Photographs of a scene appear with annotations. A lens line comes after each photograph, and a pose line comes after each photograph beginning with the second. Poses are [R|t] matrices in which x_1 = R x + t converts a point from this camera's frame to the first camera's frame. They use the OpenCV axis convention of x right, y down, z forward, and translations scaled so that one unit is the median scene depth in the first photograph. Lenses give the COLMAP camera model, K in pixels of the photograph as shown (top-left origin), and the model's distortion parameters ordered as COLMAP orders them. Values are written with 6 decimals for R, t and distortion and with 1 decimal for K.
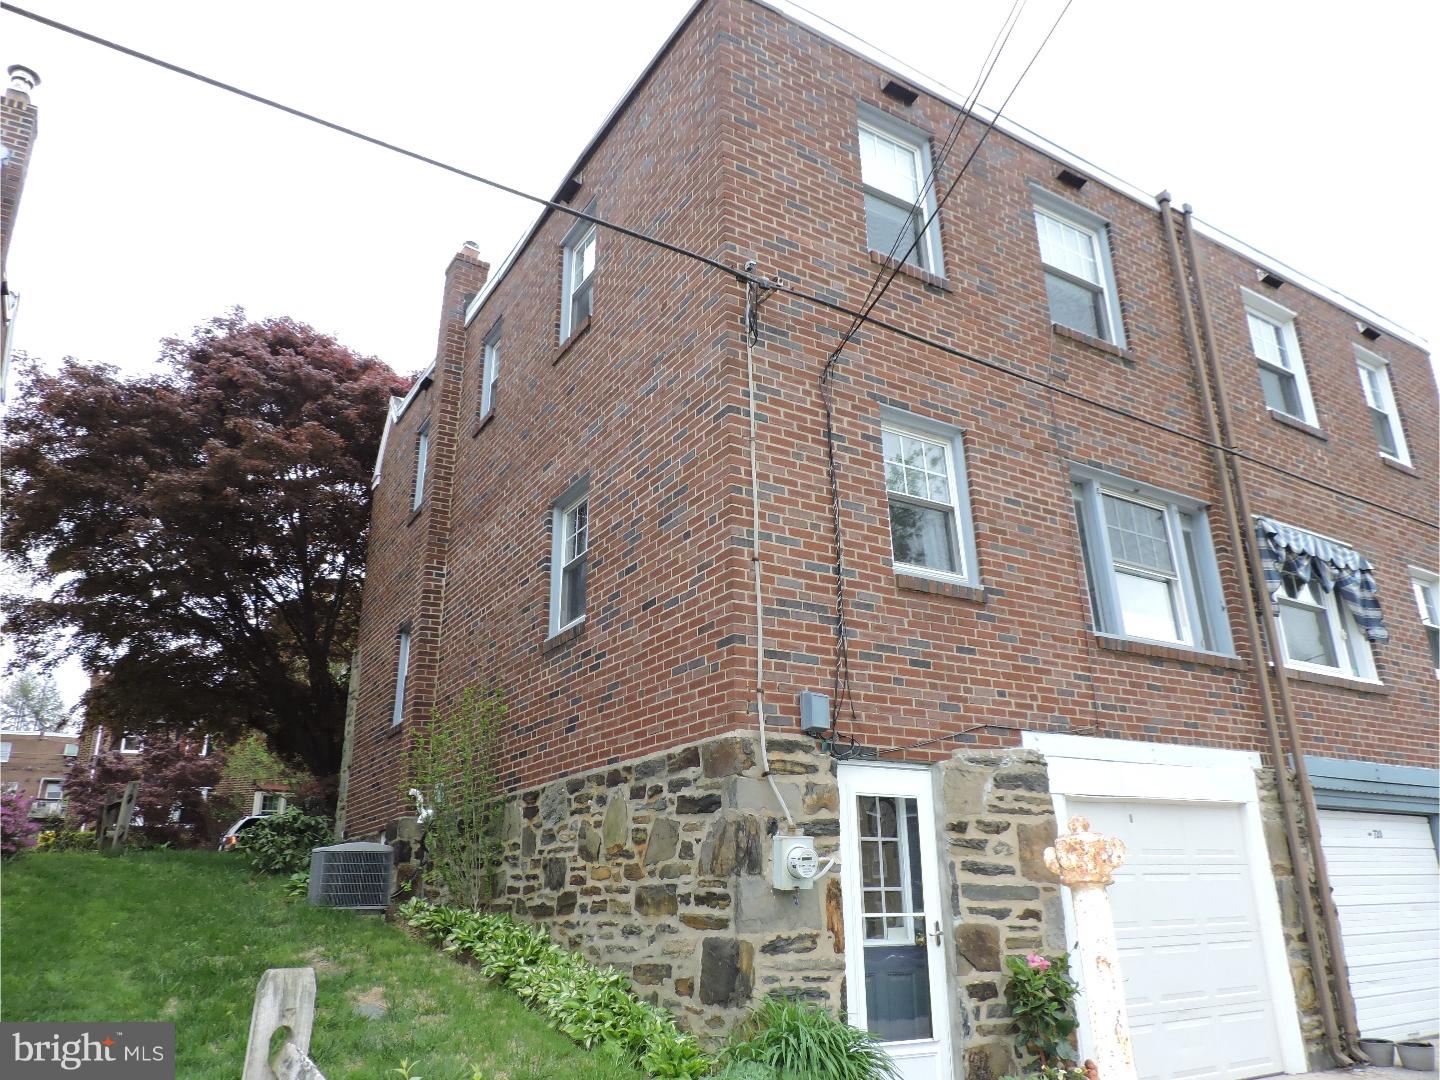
lens RADIAL K [[1029.6, 0, 716.4], [0, 1029.6, 534.4], [0, 0, 1]] dist [-0.027875, 0.009563]
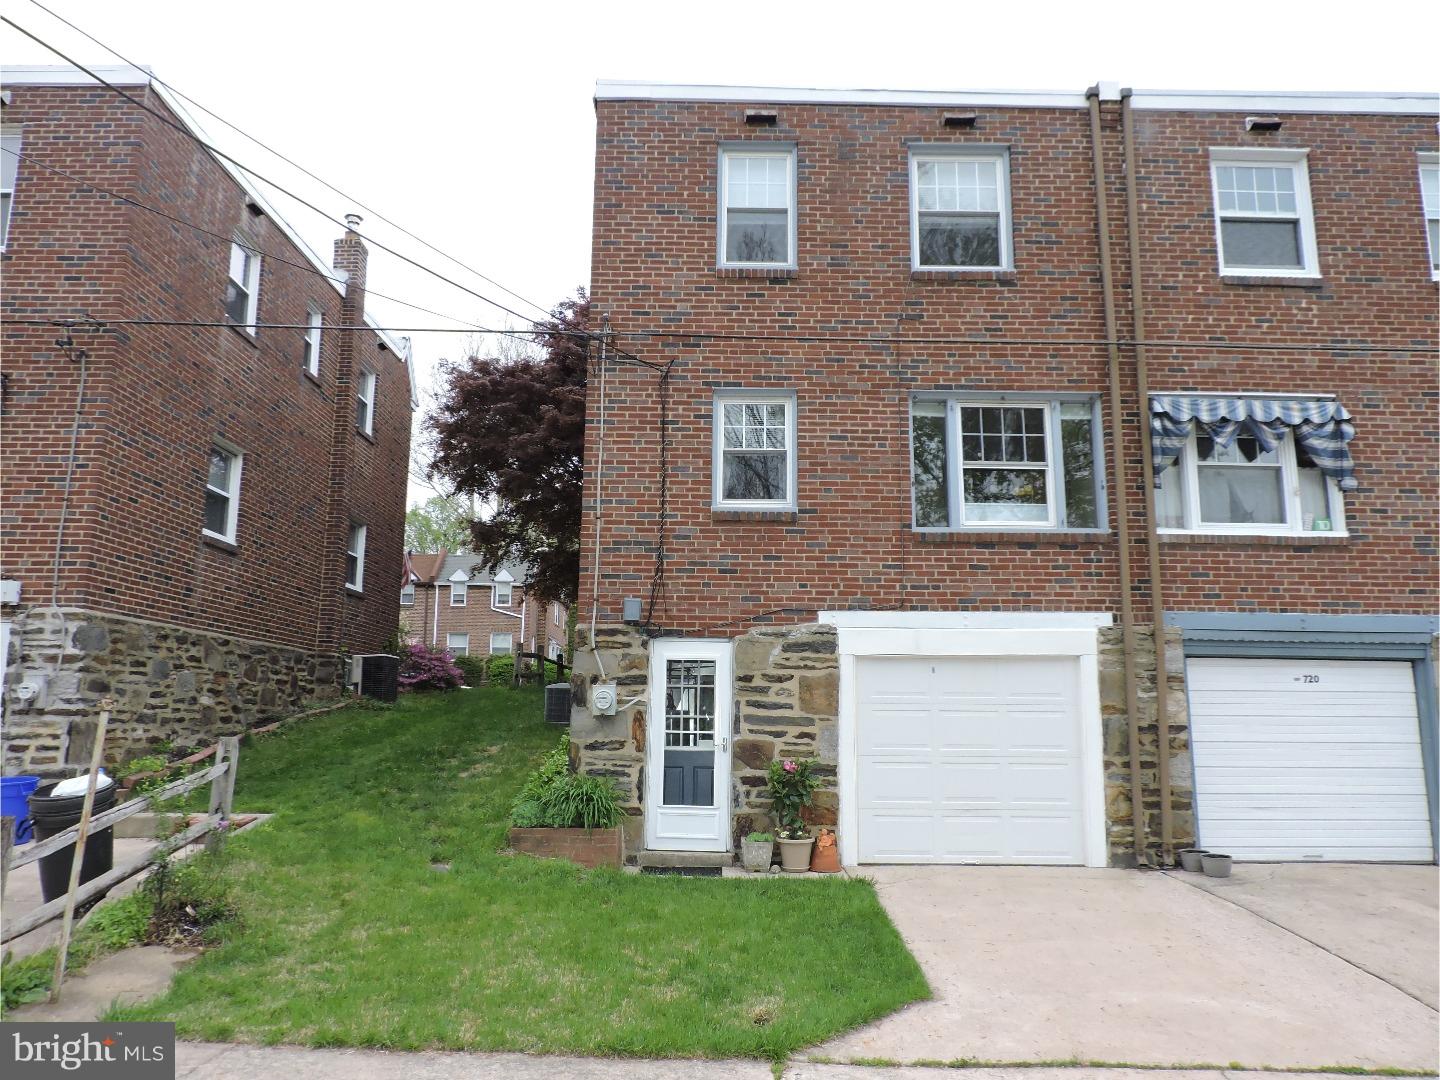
lens RADIAL K [[1029.6, 0, 718.0], [0, 1029.6, 532.9], [0, 0, 1]] dist [-0.027875, 0.009563]
pose [[0.848548, -0.071909, -0.524209, 0.961610], [0.155959, 0.980699, 0.117925, -0.105106], [0.505611, -0.181820, 0.843385, -0.249589]]
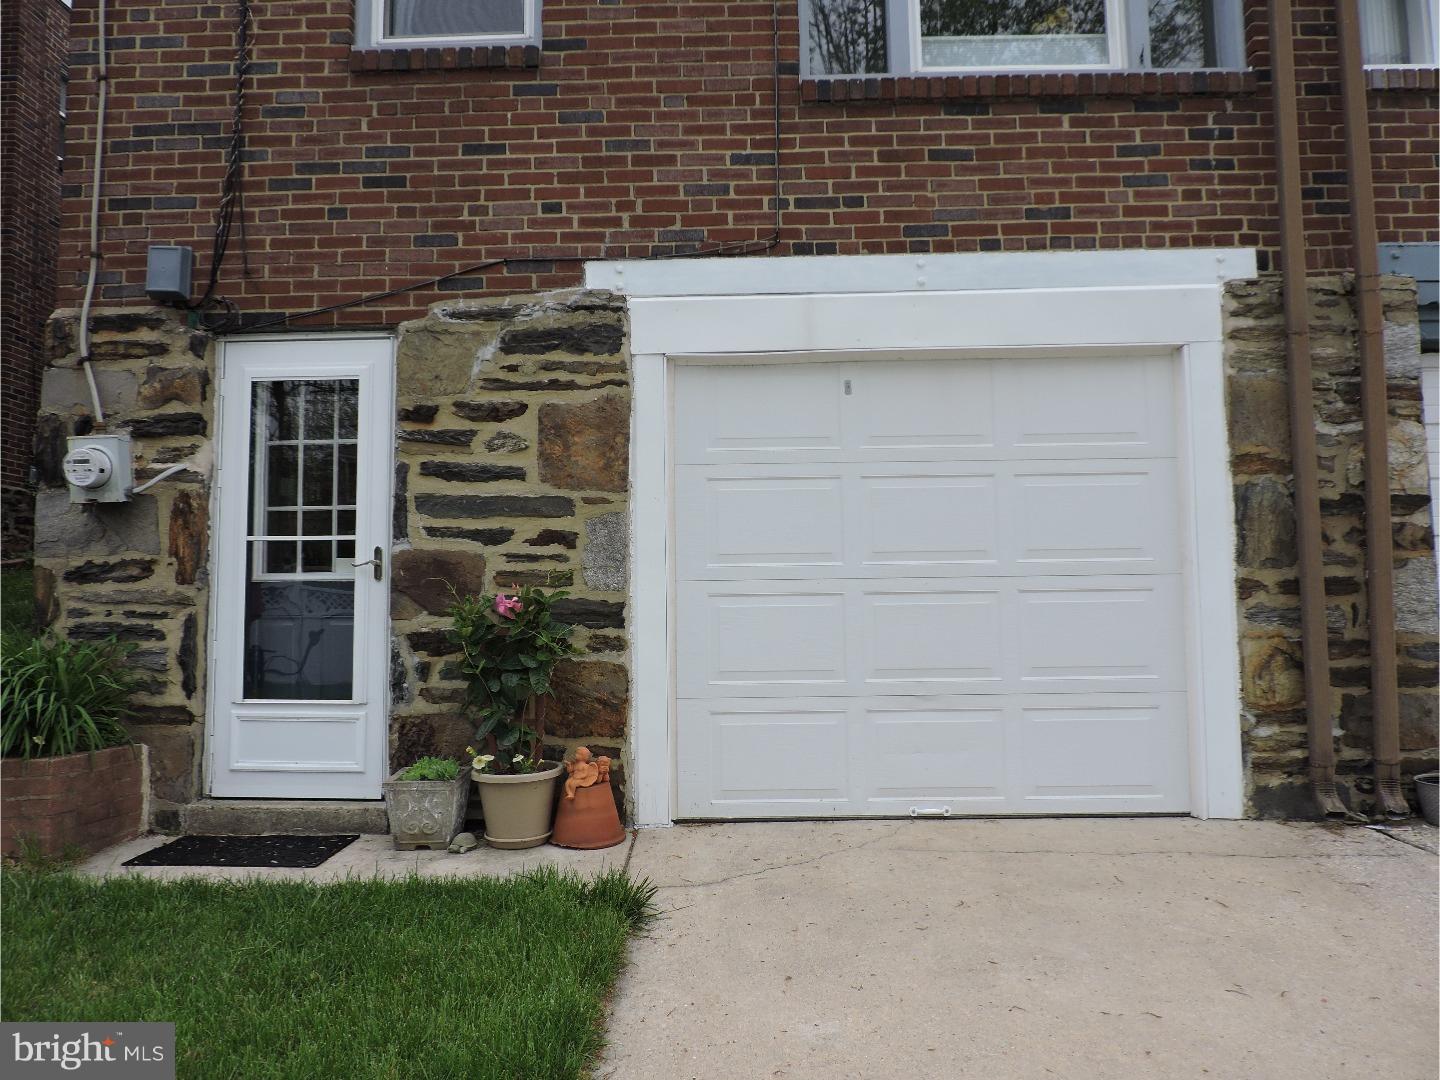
lens RADIAL K [[1029.6, 0, 720.4], [0, 1029.6, 538.2], [0, 0, 1]] dist [-0.027875, 0.009563]
pose [[0.837774, -0.038024, -0.544692, 0.723666], [0.184236, 0.958755, 0.216438, 0.240871], [0.513996, -0.281678, 0.810225, 0.507852]]
